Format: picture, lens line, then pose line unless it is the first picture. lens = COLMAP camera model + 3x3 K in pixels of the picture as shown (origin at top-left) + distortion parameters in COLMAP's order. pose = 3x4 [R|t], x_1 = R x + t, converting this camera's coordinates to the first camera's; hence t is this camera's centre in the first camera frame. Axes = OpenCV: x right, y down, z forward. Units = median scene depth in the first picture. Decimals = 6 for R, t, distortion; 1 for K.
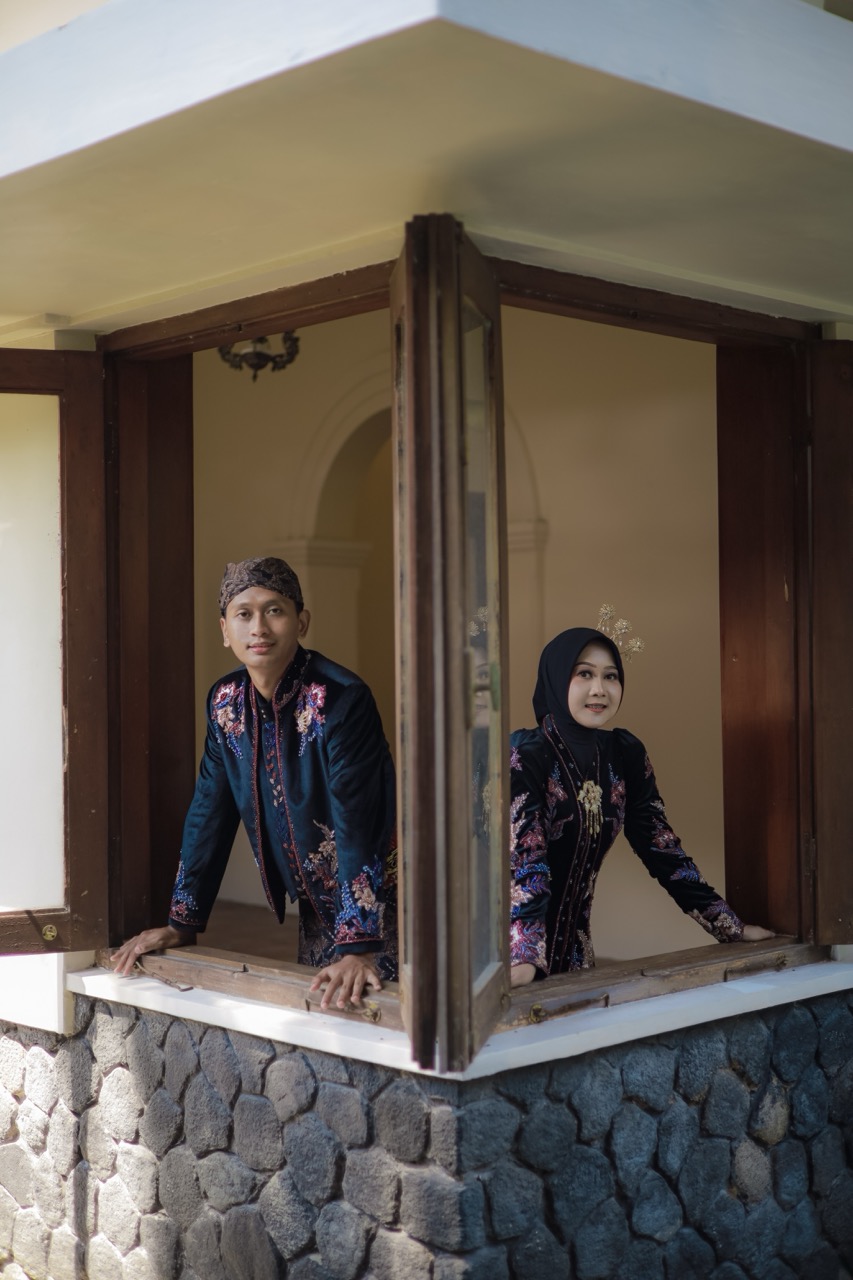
lens RADIAL K [[1898.8, 0, 426.5], [0, 1898.8, 640.0], [0, 0, 1]] dist [-0.021709, -0.033166]
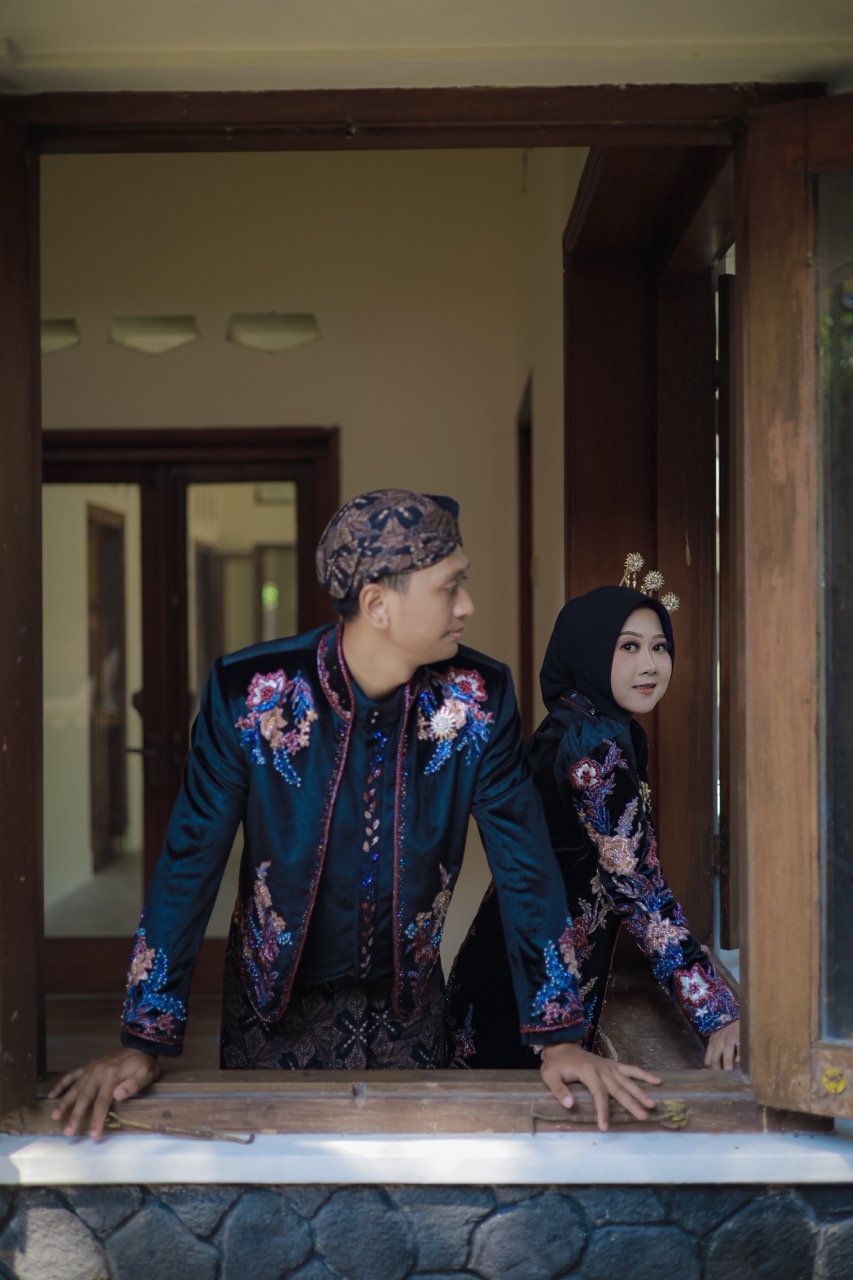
lens RADIAL K [[1912.9, 0, 426.5], [0, 1912.9, 640.0], [0, 0, 1]] dist [0.011826, -0.007016]
pose [[0.728003, -0.021553, 0.685235, -0.555208], [0.015376, 0.999768, 0.015110, 0.001802], [-0.685401, -0.000464, 0.728165, 0.495560]]
